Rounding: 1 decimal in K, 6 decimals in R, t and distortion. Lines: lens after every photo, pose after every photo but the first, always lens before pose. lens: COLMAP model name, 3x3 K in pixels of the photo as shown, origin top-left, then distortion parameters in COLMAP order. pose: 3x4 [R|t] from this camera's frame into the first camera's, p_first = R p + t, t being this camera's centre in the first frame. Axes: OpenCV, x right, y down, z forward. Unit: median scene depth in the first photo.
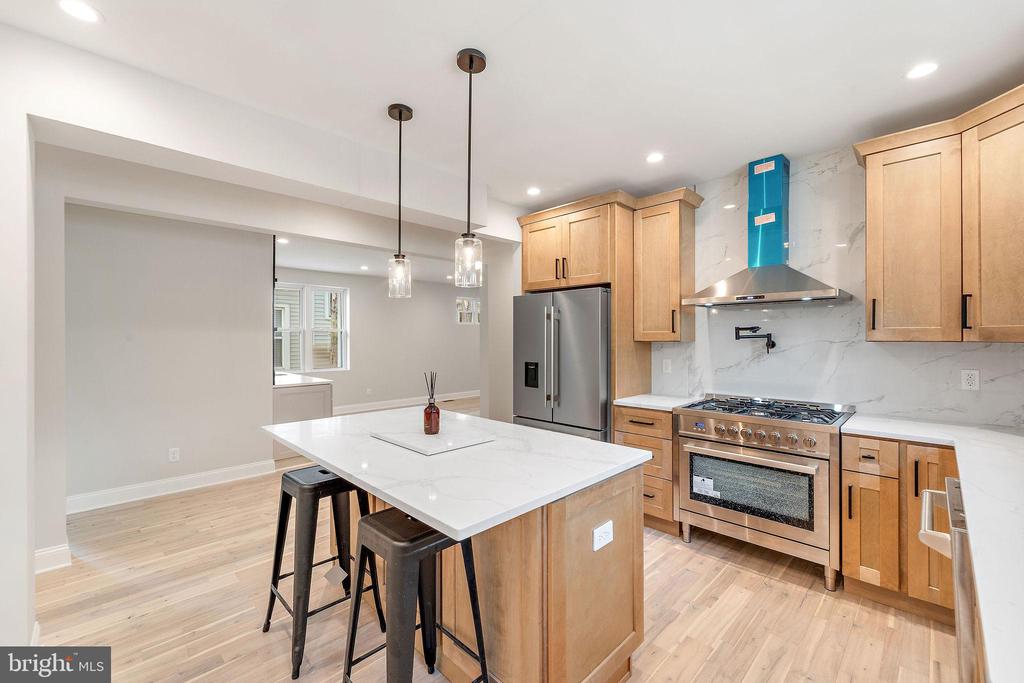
lens RADIAL K [[425.6, 0, 511.6], [0, 425.6, 337.5], [0, 0, 1]] dist [0.003102, -0.002061]
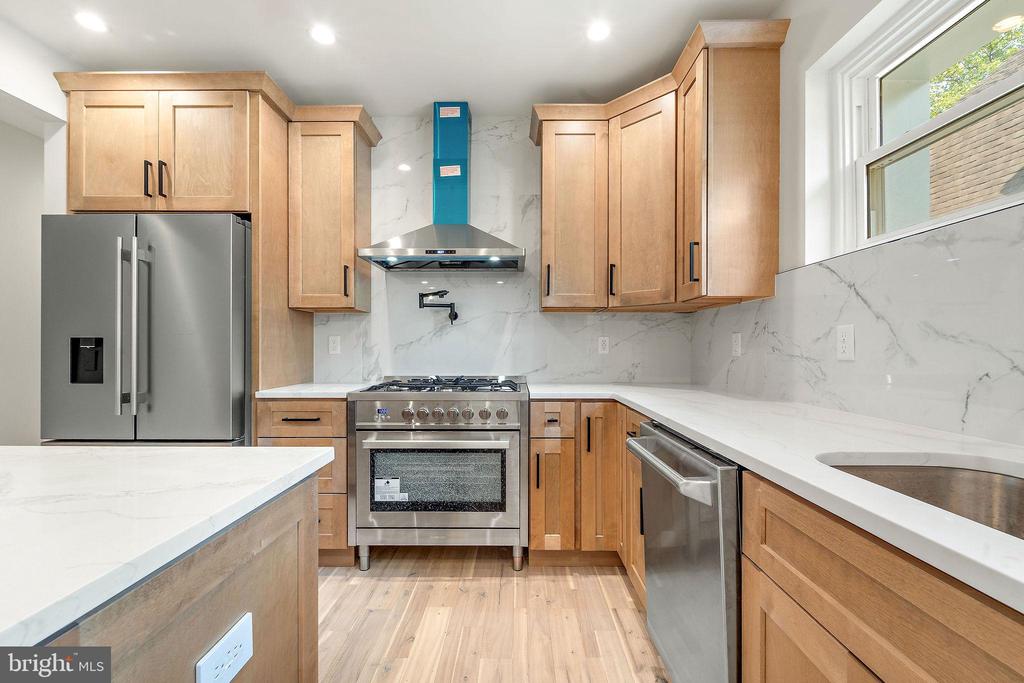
lens RADIAL K [[425.6, 0, 508.2], [0, 425.6, 348.5], [0, 0, 1]] dist [0.003102, -0.002061]
pose [[0.718349, 0.001287, 0.695681, 0.069590], [-0.001438, 0.999999, -0.000365, 0.090381], [-0.695681, -0.000738, 0.718350, 0.288355]]
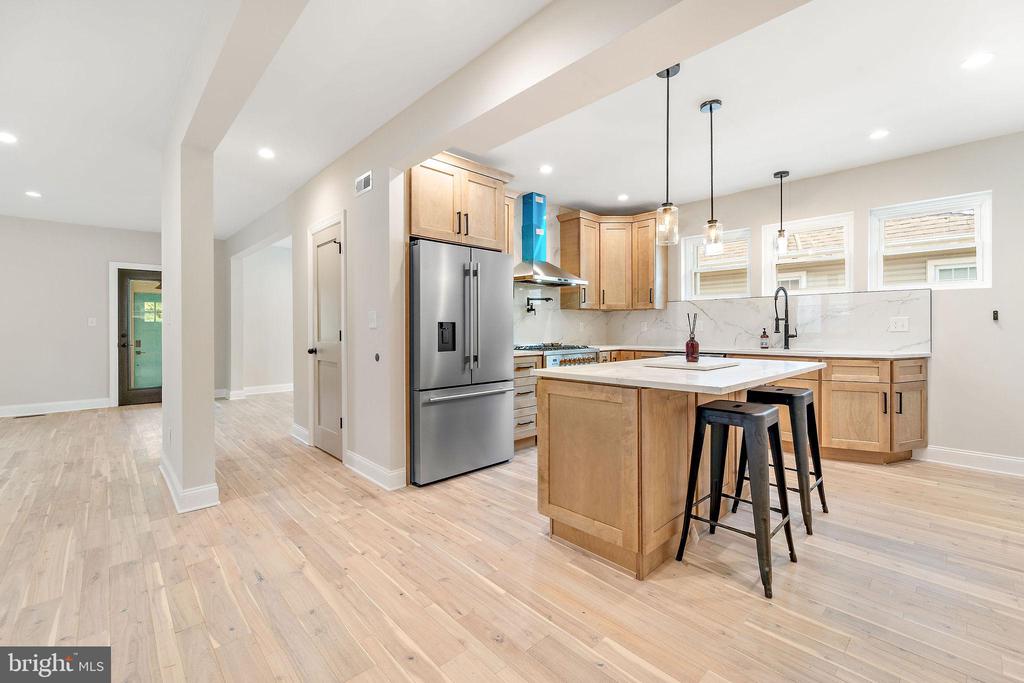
lens RADIAL K [[425.6, 0, 522.2], [0, 425.6, 332.7], [0, 0, 1]] dist [0.003102, -0.002061]
pose [[0.018217, -0.009846, 0.999786, -1.036548], [0.003043, 0.999947, 0.009792, 0.089897], [-0.999829, 0.002864, 0.018246, 1.052534]]
